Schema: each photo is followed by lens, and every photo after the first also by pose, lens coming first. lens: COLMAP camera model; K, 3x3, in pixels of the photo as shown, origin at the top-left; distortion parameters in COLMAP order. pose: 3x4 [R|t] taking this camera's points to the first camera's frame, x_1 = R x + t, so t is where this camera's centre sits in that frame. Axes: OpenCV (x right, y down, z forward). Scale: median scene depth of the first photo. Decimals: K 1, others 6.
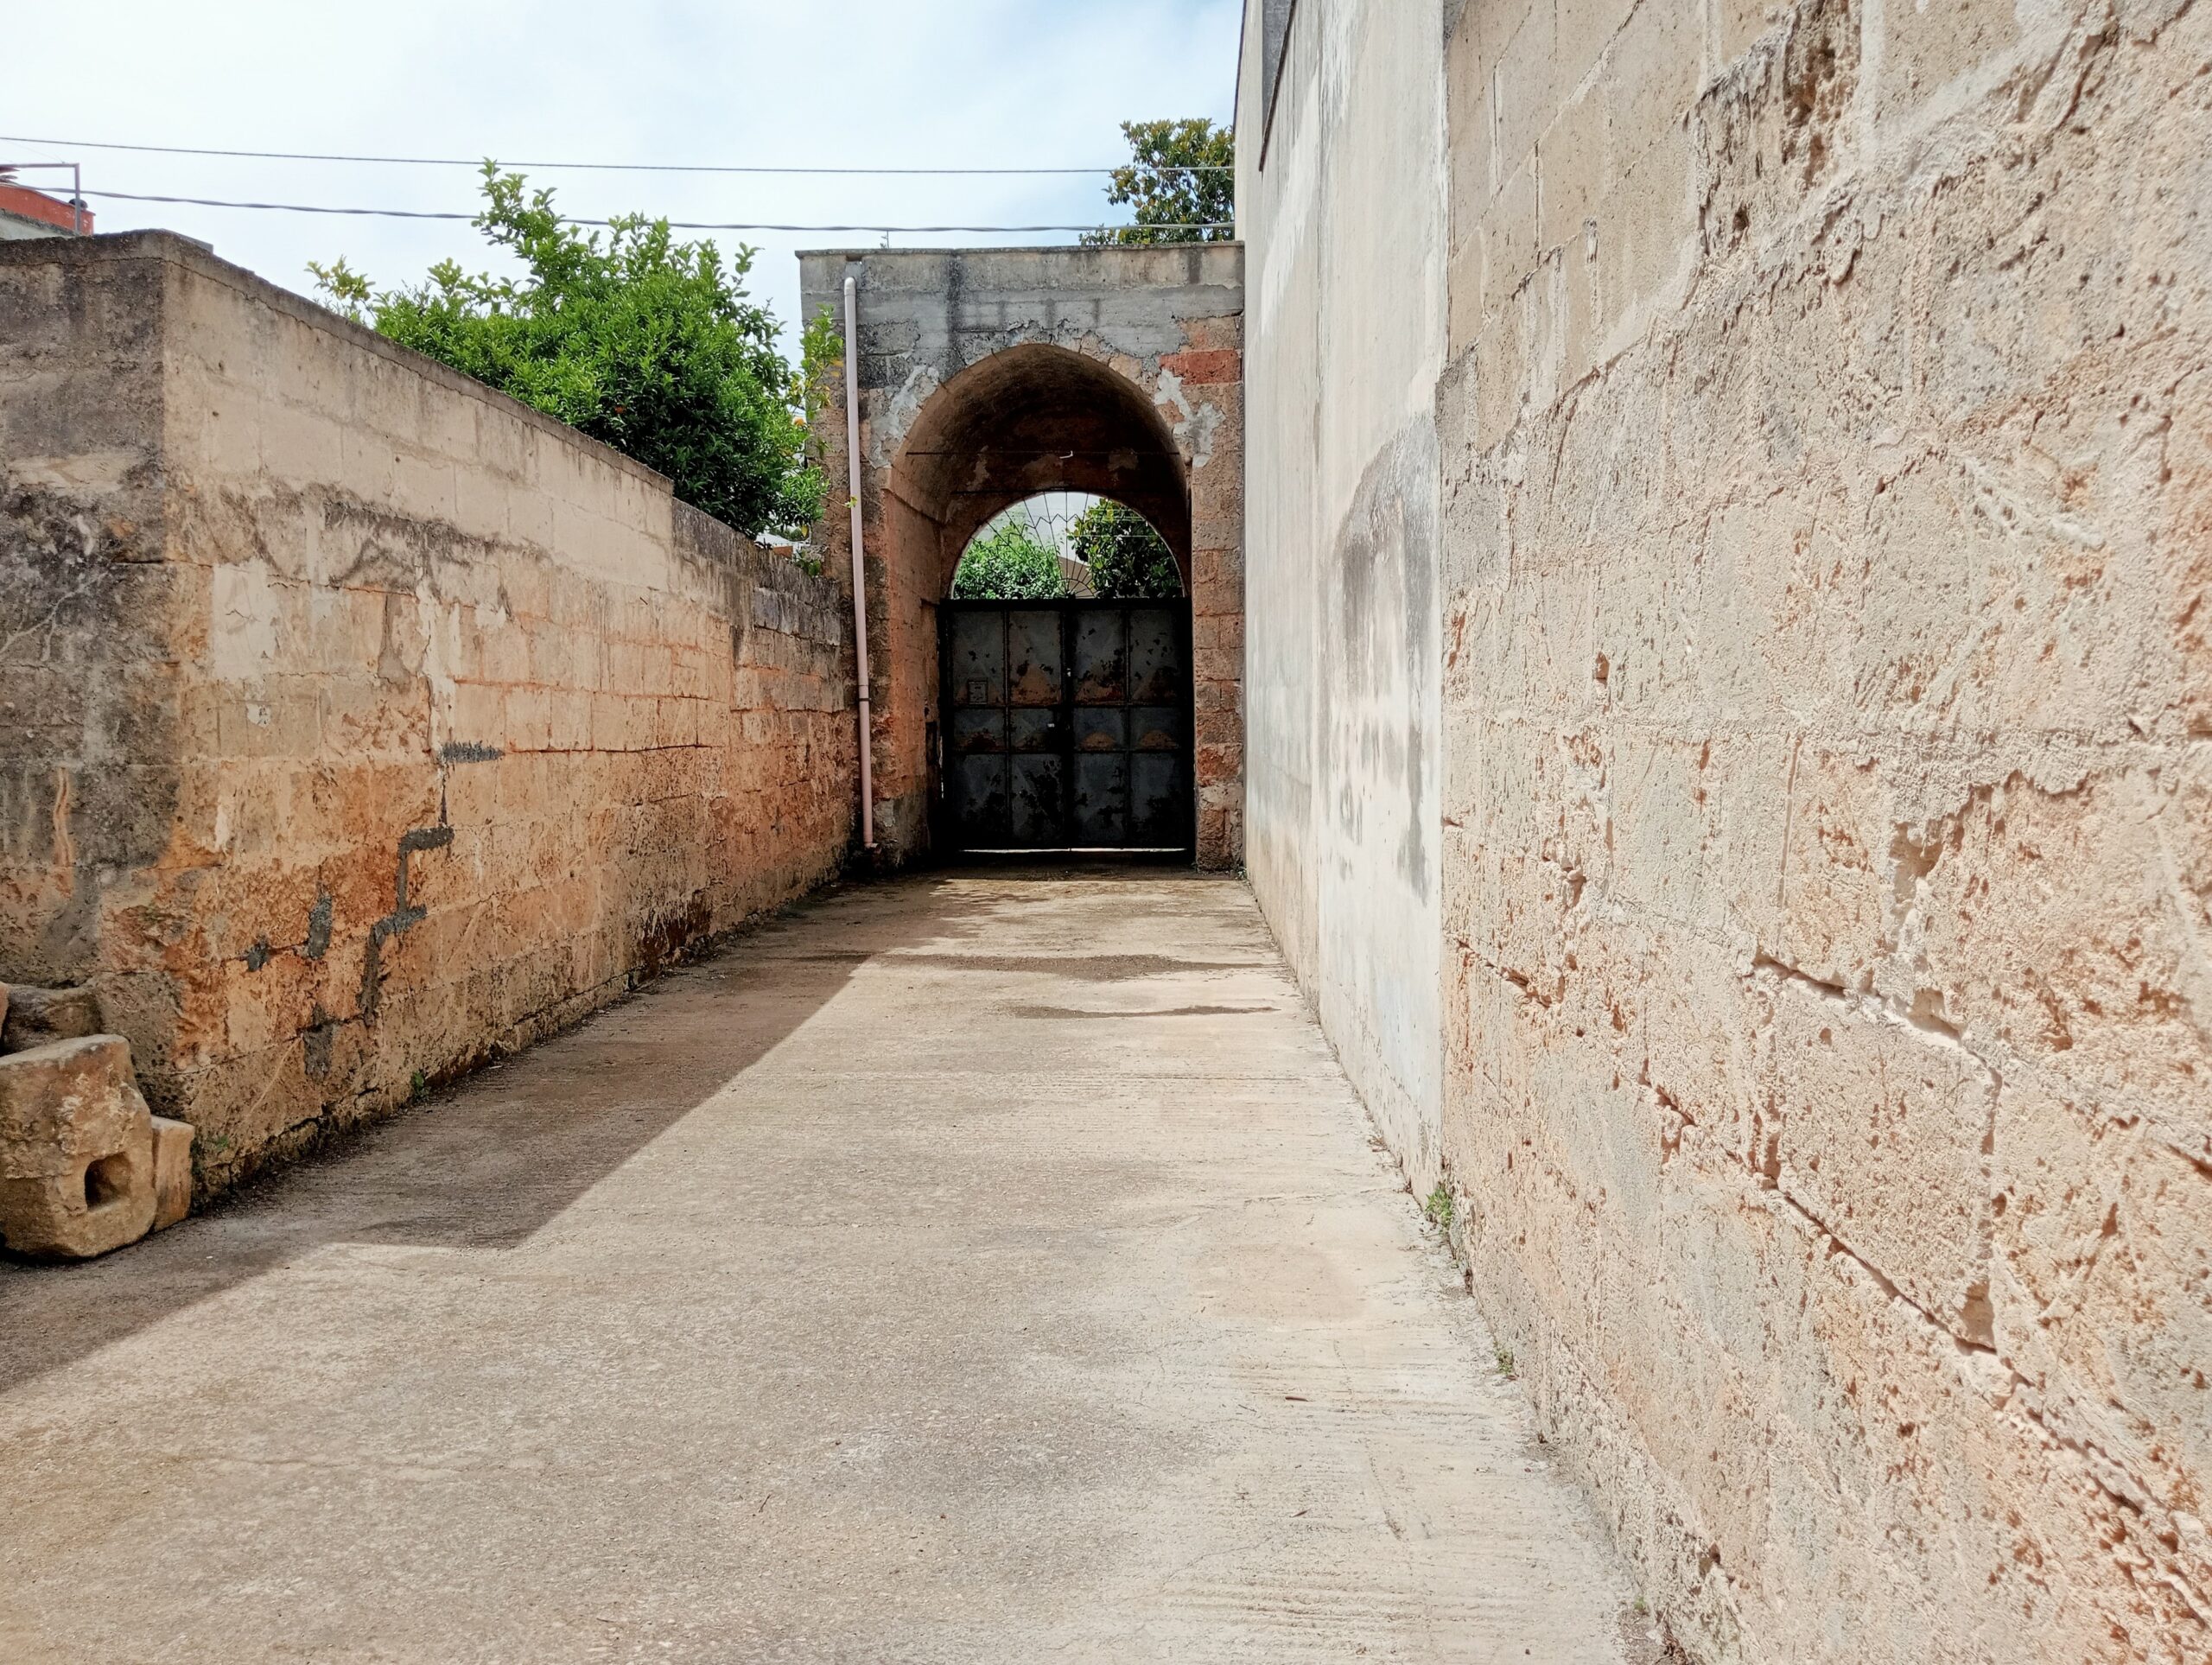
lens RADIAL K [[1867.3, 0, 1155.2], [0, 1867.3, 839.9], [0, 0, 1]] dist [0.068057, -0.098774]
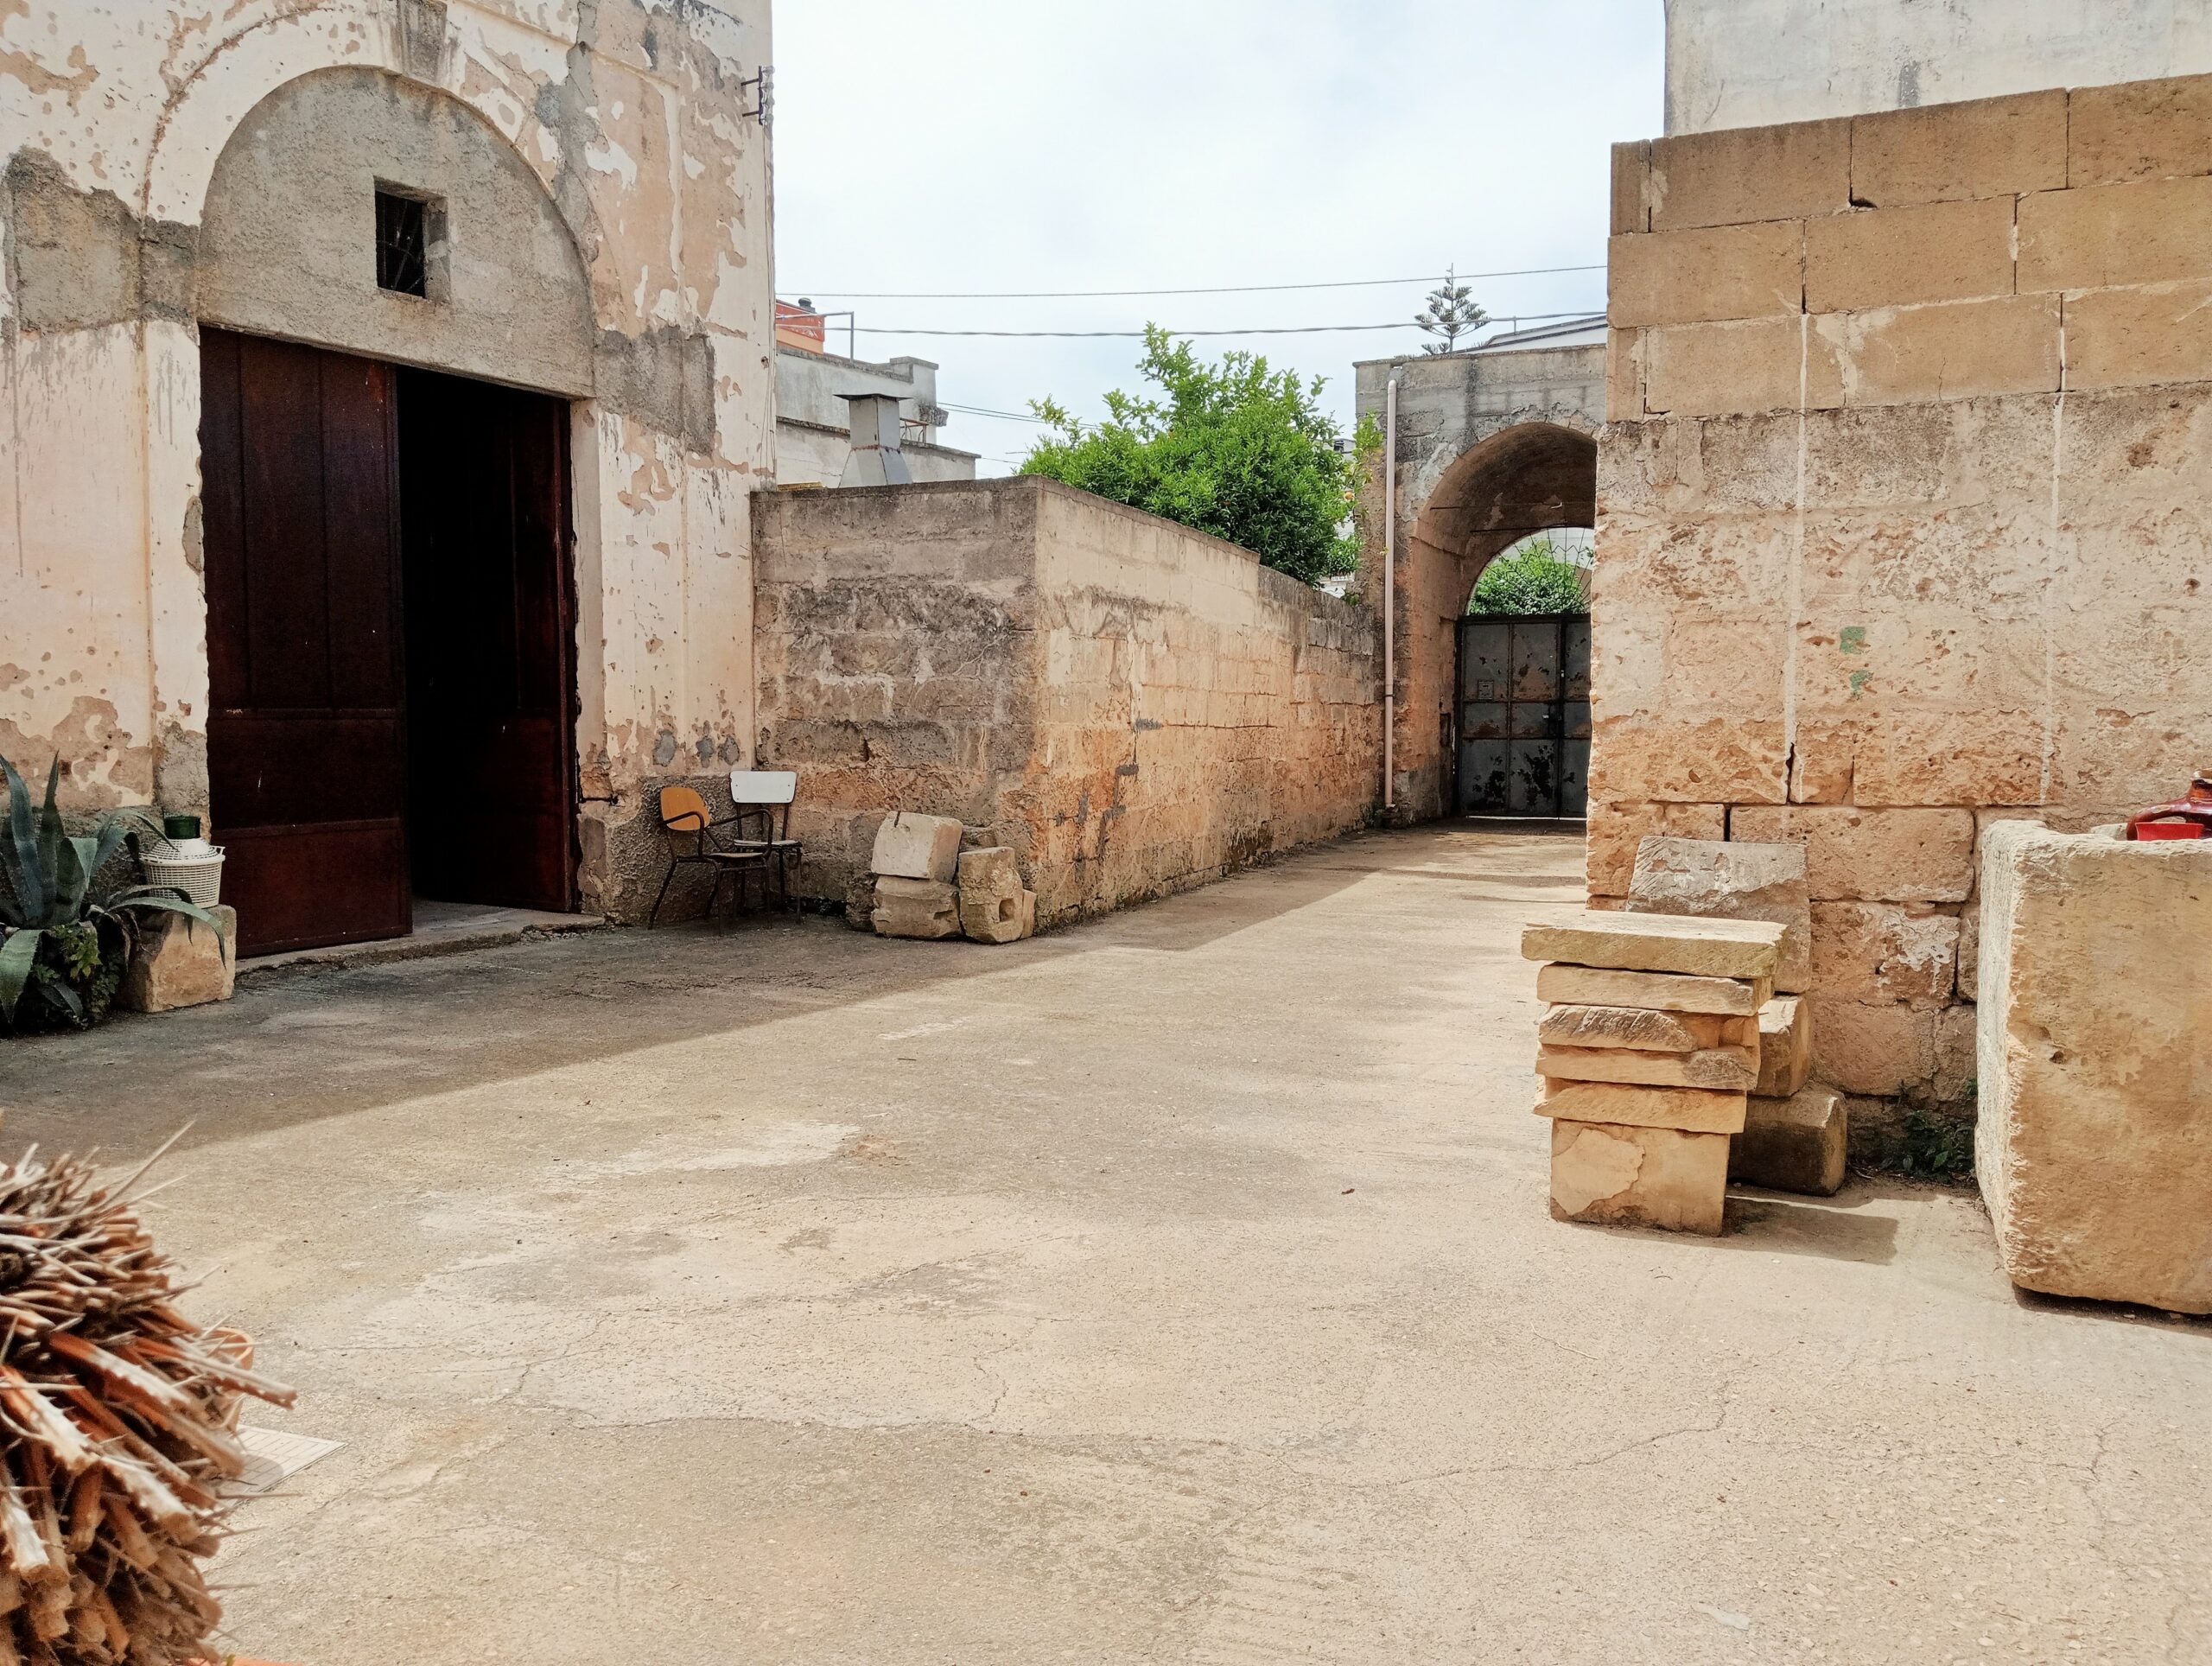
lens RADIAL K [[1867.4, 0, 1084.1], [0, 1867.4, 847.1], [0, 0, 1]] dist [0.068057, -0.098774]
pose [[0.944483, 0.037646, -0.326396, 0.130328], [-0.035334, 0.999291, 0.013012, 0.038840], [0.326655, -0.000756, 0.945143, -0.553714]]
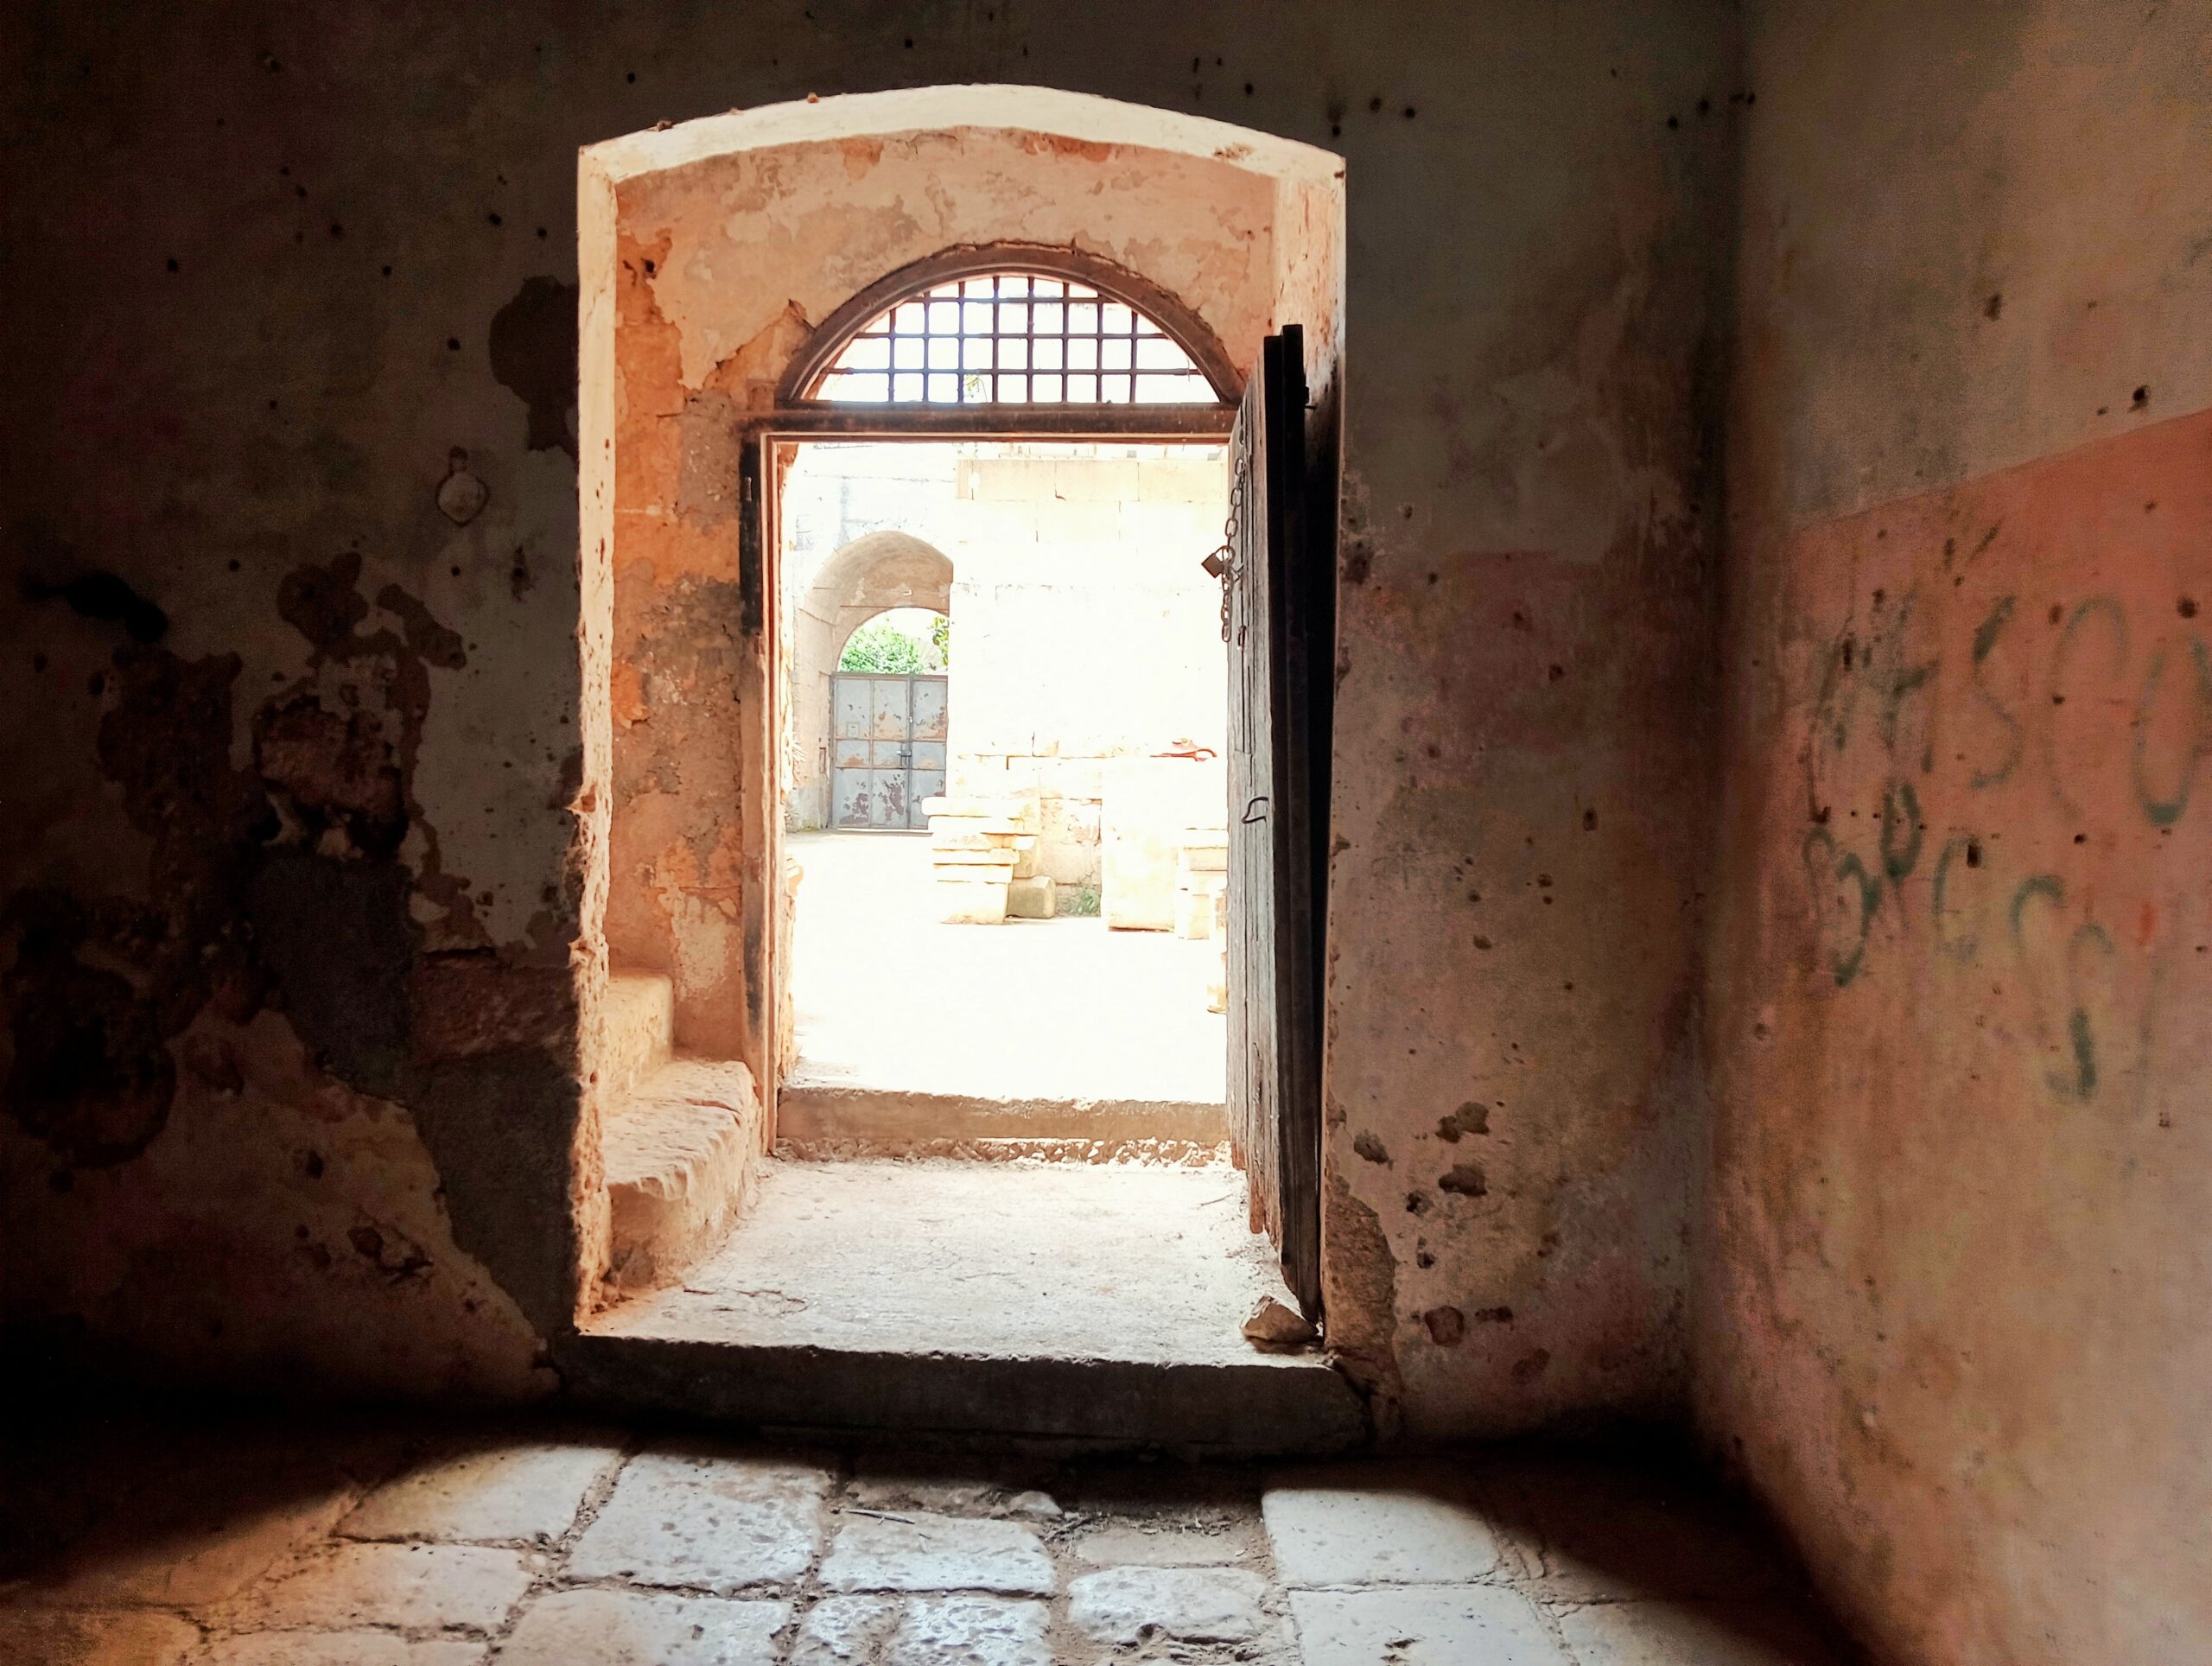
lens RADIAL K [[1867.4, 0, 1117.6], [0, 1867.4, 836.4], [0, 0, 1]] dist [0.068057, -0.098774]
pose [[0.998998, 0.029825, 0.033357, 0.163347], [-0.028654, 0.998975, -0.035055, 0.124246], [-0.034369, 0.034064, 0.998829, -1.223619]]
